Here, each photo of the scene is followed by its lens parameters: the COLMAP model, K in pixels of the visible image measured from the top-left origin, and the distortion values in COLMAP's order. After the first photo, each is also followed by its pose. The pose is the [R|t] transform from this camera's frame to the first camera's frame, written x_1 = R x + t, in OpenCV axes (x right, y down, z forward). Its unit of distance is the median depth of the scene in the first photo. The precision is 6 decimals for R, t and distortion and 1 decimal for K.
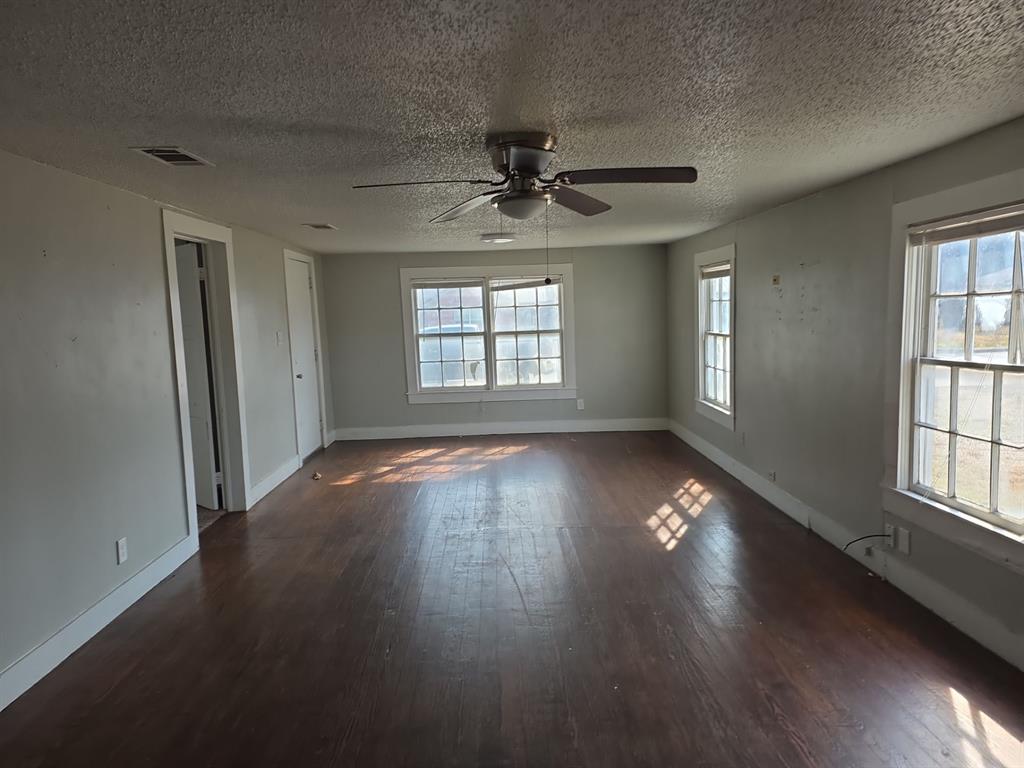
lens RADIAL K [[681.5, 0, 507.2], [0, 681.5, 393.3], [0, 0, 1]] dist [0.076166, -0.074033]
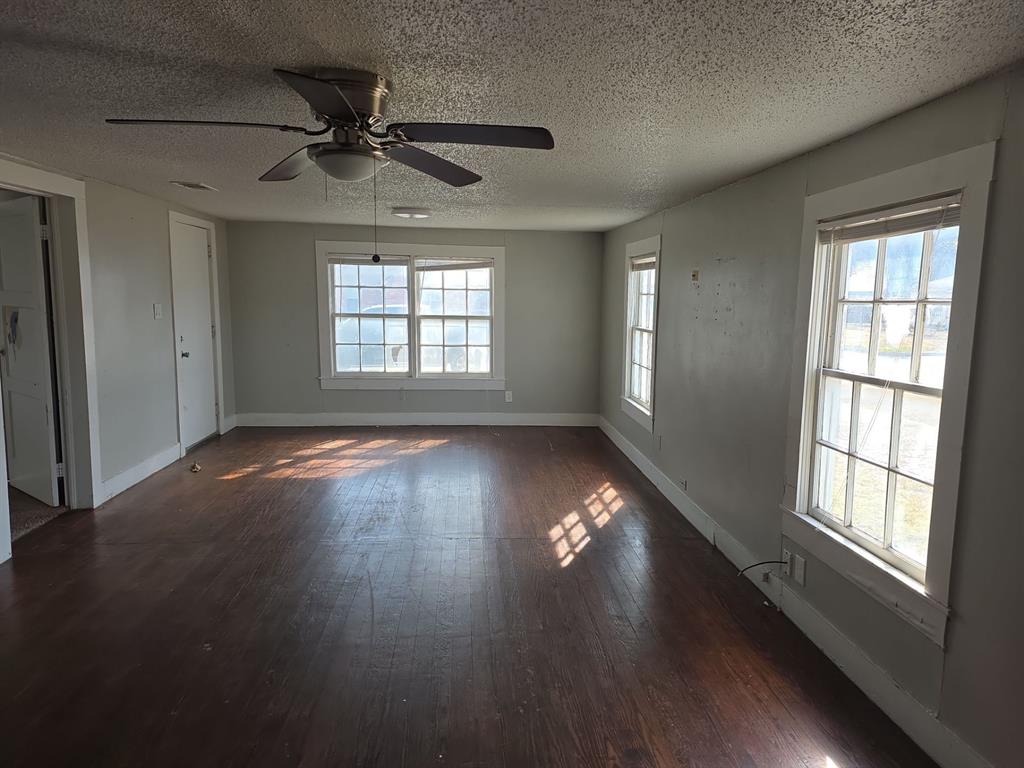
lens RADIAL K [[693.9, 0, 520.0], [0, 693.9, 387.7], [0, 0, 1]] dist [0.078823, -0.107606]
pose [[0.995858, 0.038874, 0.082188, 0.077504], [-0.039905, 0.999144, 0.010941, -0.012726], [-0.081692, -0.014175, 0.996557, 0.074939]]
